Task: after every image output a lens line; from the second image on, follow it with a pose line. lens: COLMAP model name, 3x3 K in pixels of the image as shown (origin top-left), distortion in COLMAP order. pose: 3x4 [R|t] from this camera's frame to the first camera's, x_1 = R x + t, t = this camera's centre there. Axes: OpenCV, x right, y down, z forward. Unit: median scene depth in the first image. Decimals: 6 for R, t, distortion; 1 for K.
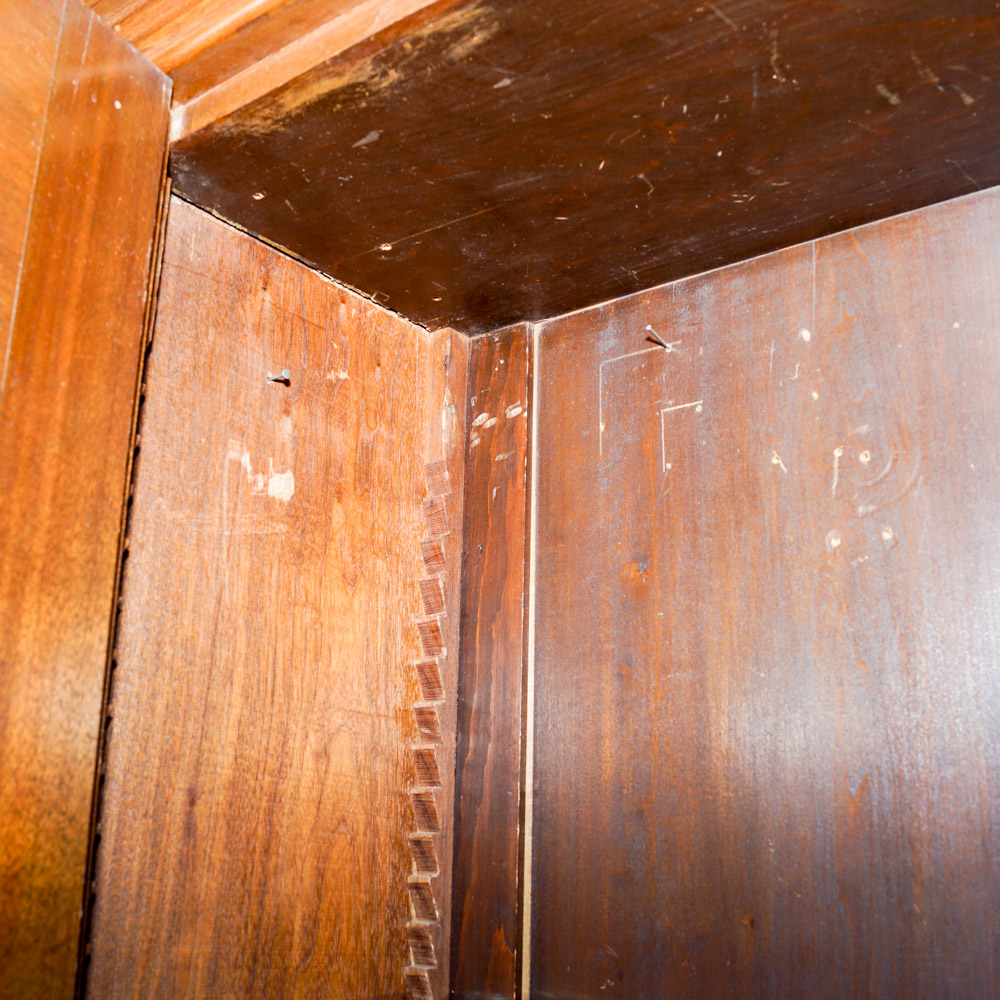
lens RADIAL K [[1158.3, 0, 499.6], [0, 1158.3, 496.3], [0, 0, 1]] dist [-0.089219, 0.000000]
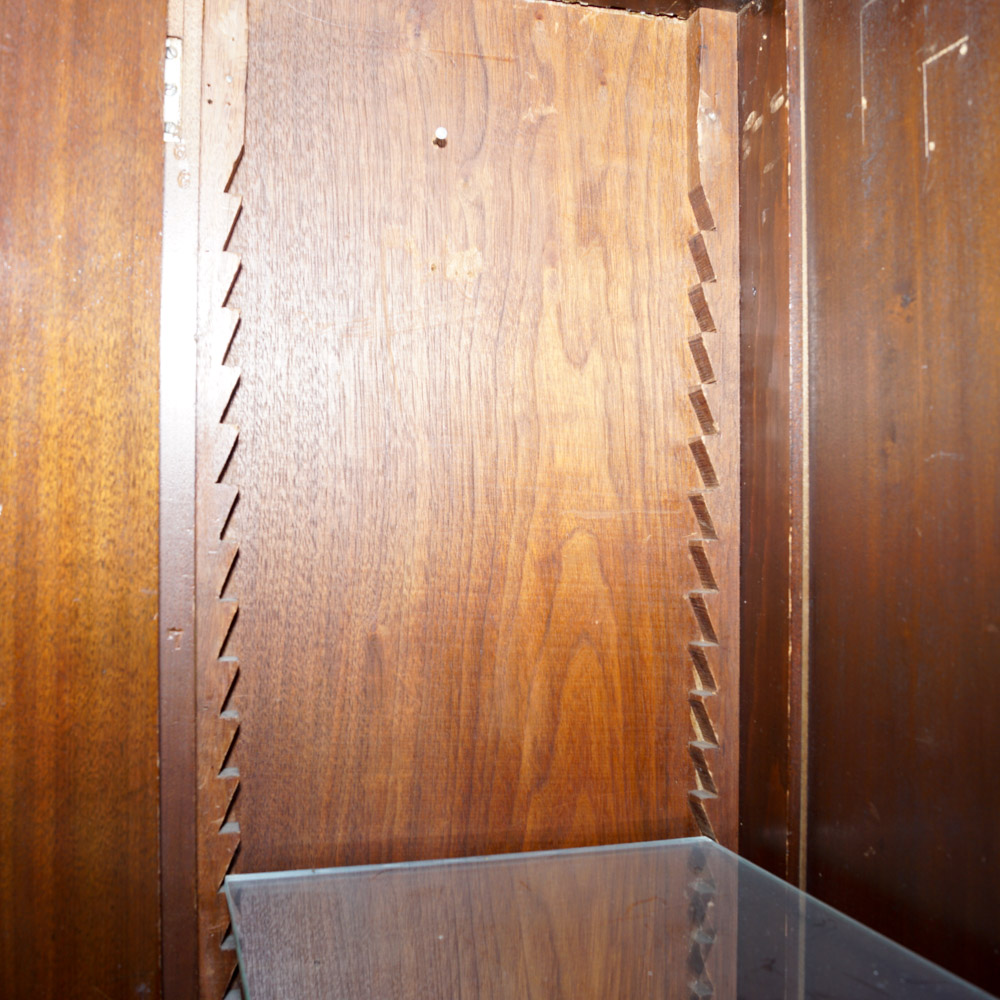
lens RADIAL K [[1158.3, 0, 500.9], [0, 1158.3, 504.2], [0, 0, 1]] dist [-0.089219, 0.000000]
pose [[0.804342, -0.032909, -0.593254, 0.366193], [0.184802, 0.962798, 0.197148, -0.002035], [0.564696, -0.268209, 0.780501, 0.314299]]
